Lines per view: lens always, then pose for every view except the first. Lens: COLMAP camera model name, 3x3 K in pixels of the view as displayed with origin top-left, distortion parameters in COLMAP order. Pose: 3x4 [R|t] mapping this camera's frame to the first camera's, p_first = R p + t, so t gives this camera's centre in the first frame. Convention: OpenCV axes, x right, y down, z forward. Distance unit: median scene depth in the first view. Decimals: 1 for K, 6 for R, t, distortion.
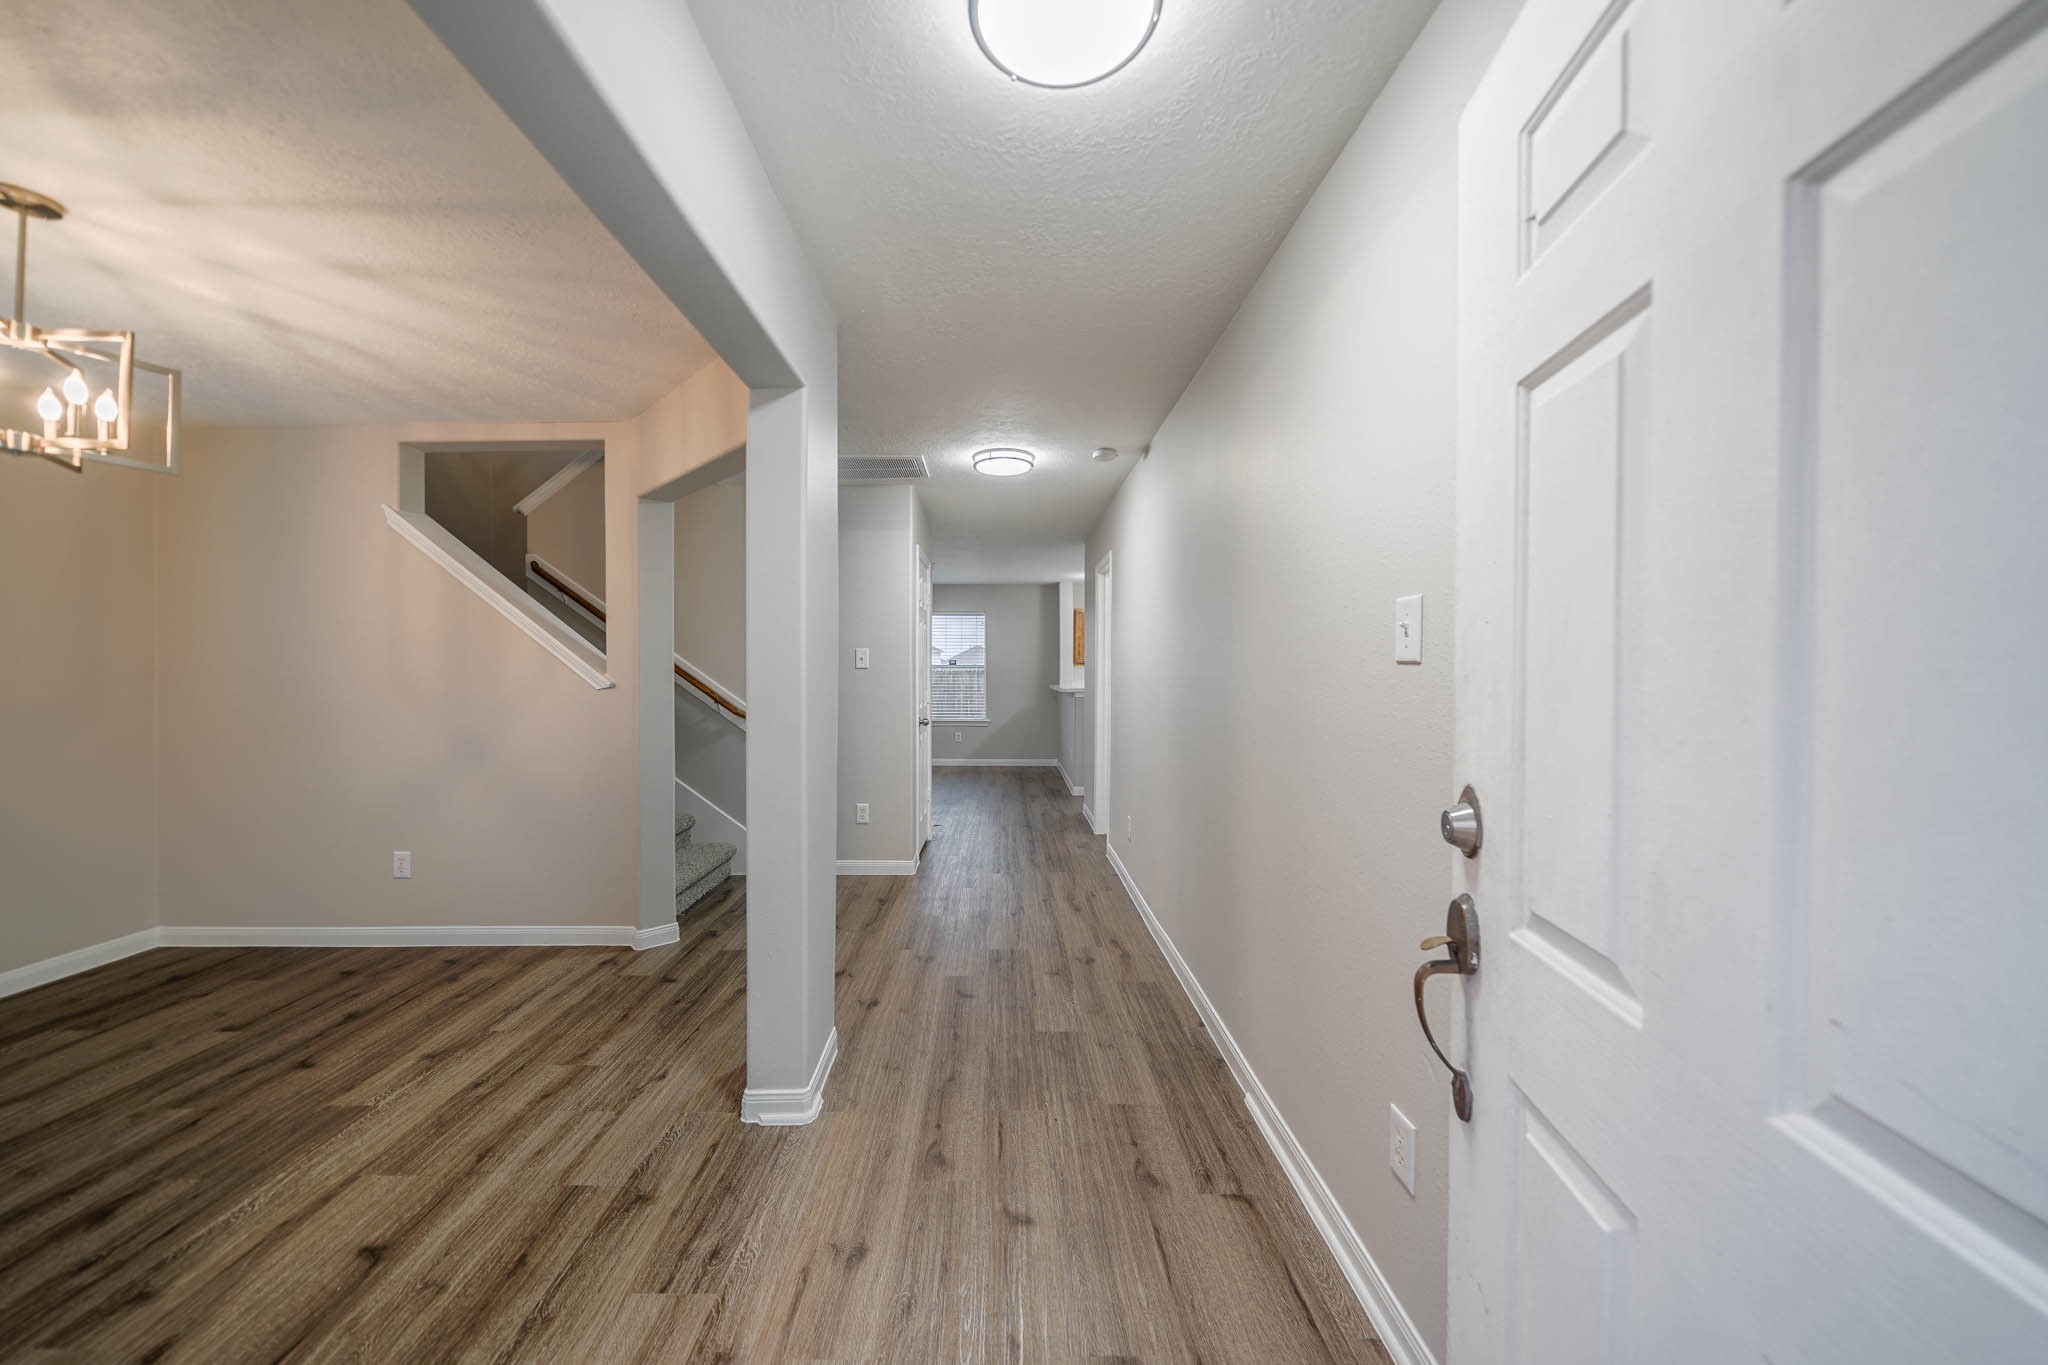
lens RADIAL K [[707.8, 0, 1021.4], [0, 707.8, 674.4], [0, 0, 1]] dist [-0.001054, -0.000054]
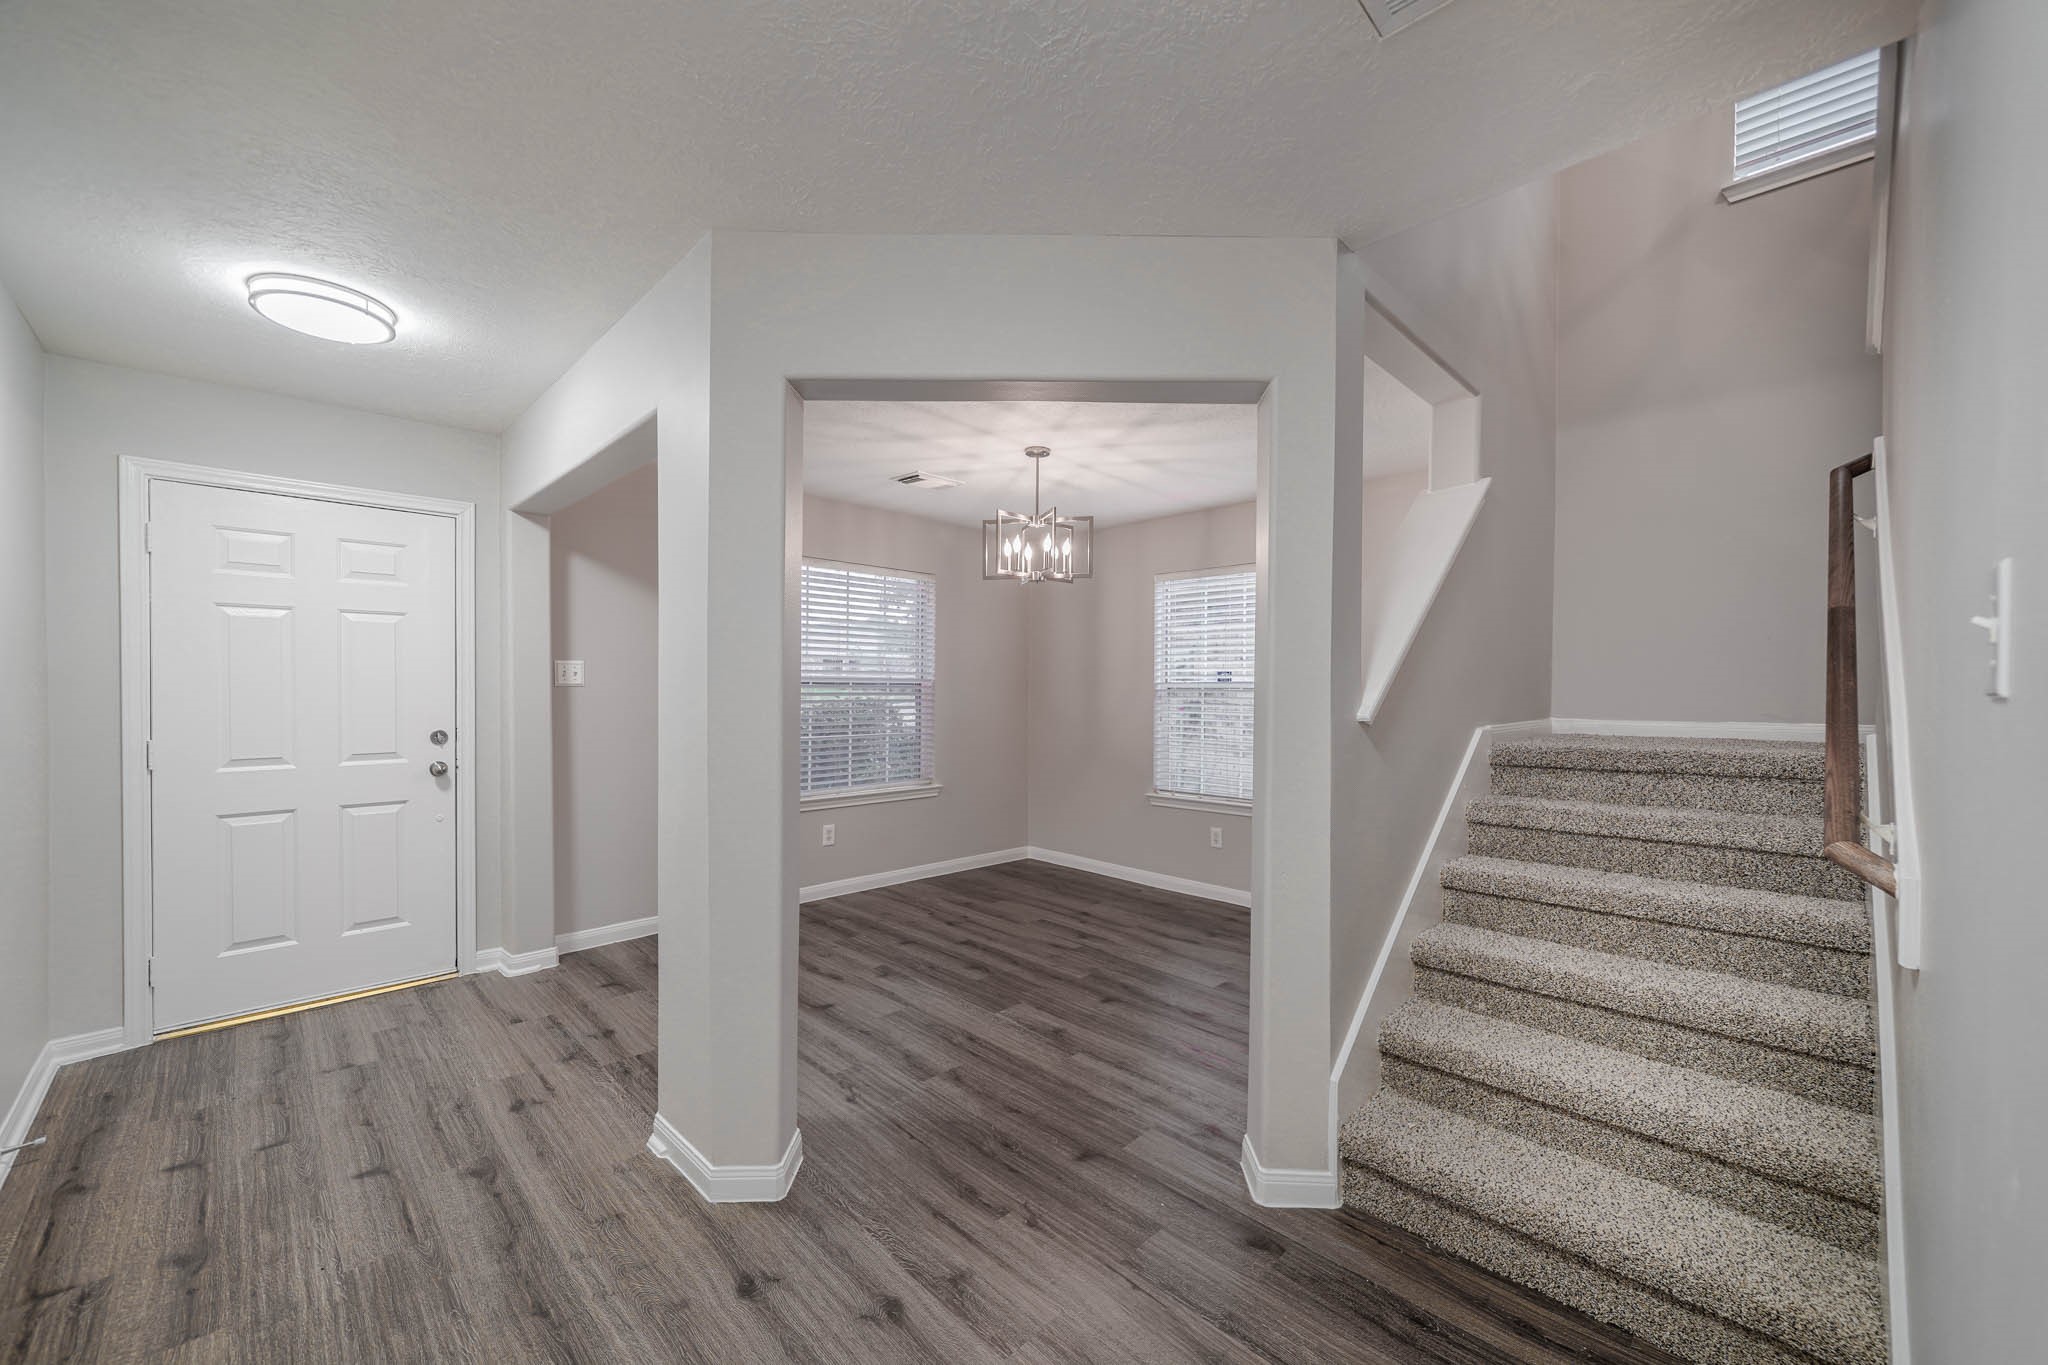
lens RADIAL K [[773.5, 0, 1024.5], [0, 773.5, 690.9], [0, 0, 1]] dist [-0.001126, -0.000259]
pose [[-0.725152, 0.001592, -0.688587, 0.068386], [-0.006358, 0.999939, 0.009008, -0.022315], [0.688559, 0.010910, -0.725098, 2.019946]]
